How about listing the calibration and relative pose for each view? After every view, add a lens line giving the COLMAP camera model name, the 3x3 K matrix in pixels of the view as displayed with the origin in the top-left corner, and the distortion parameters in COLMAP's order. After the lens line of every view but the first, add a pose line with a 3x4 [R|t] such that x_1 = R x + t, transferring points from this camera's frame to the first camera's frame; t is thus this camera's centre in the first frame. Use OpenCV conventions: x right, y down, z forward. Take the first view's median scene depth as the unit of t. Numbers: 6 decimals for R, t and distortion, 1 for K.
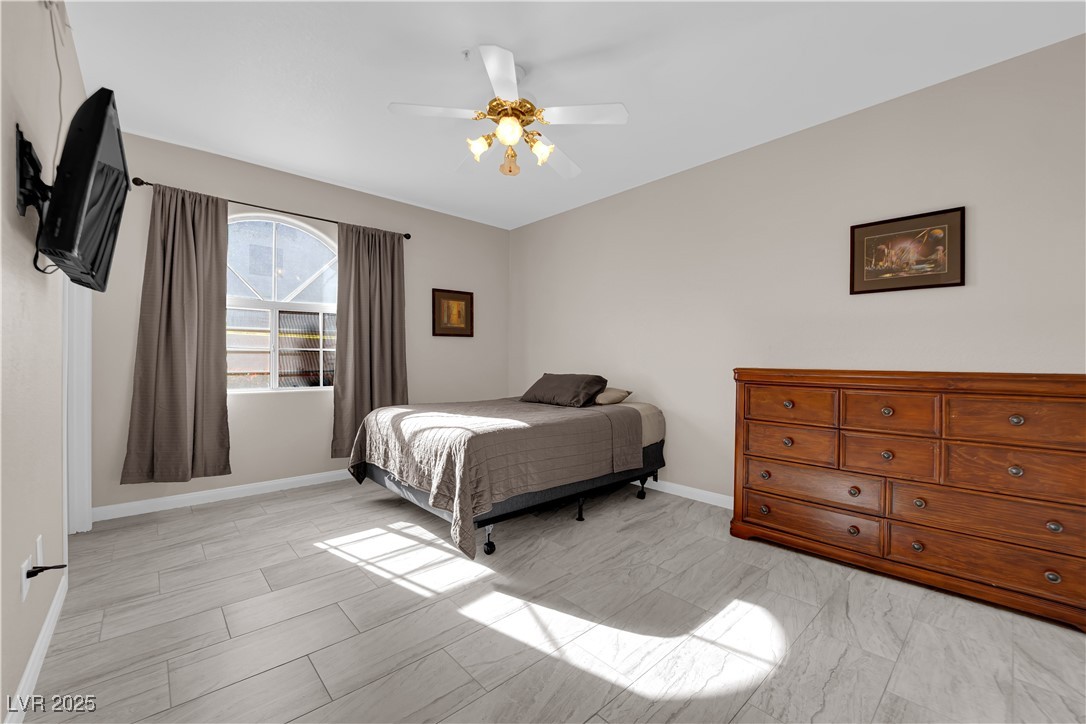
lens RADIAL K [[436.3, 0, 542.4], [0, 436.3, 359.6], [0, 0, 1]] dist [-0.008701, -0.004605]
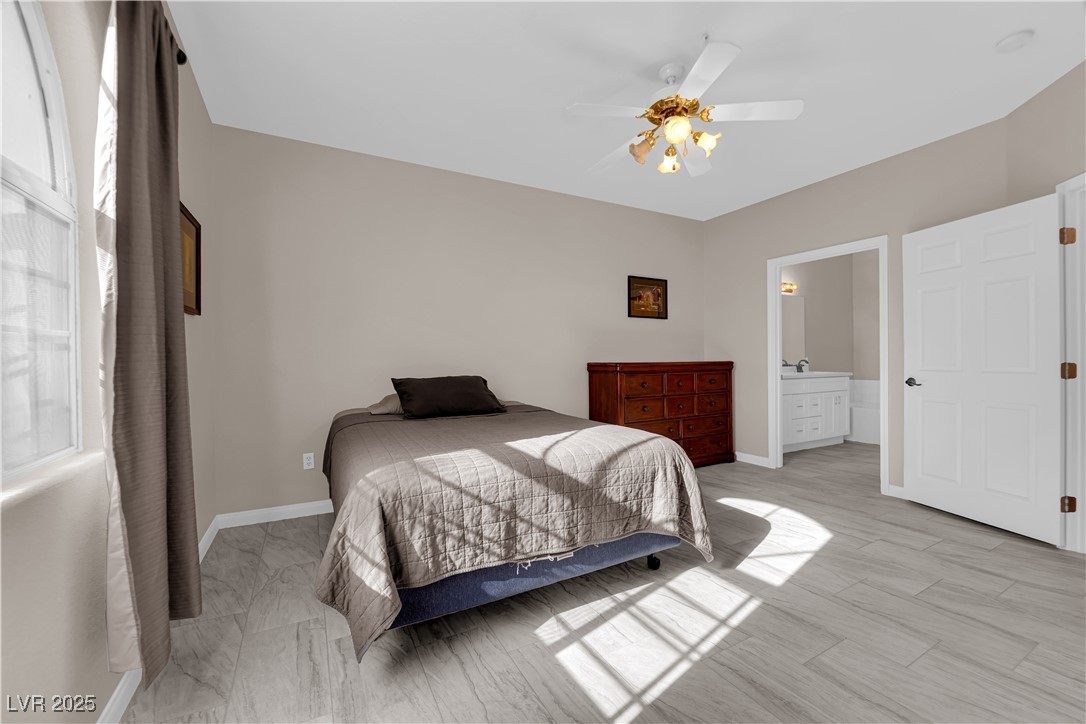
lens RADIAL K [[436.3, 0, 542.4], [0, 436.3, 359.6], [0, 0, 1]] dist [-0.008701, -0.004605]
pose [[0.239398, -0.010474, 0.970865, -0.967057], [0.008435, 0.999927, 0.008708, -0.005769], [-0.970885, 0.006105, 0.239469, 0.911153]]
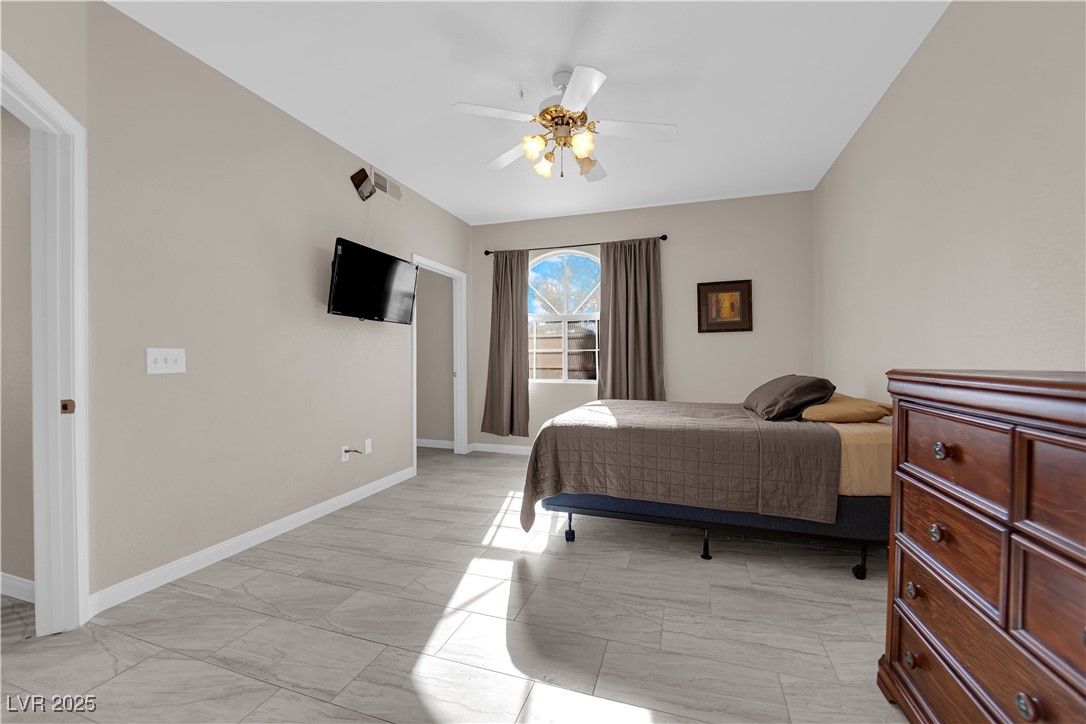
lens RADIAL K [[436.3, 0, 542.4], [0, 436.3, 359.6], [0, 0, 1]] dist [-0.008701, -0.004605]
pose [[0.489712, -0.003639, -0.871877, 0.697194], [0.006011, 0.999982, -0.000798, 0.005303], [0.871864, -0.004850, 0.489724, 0.386527]]
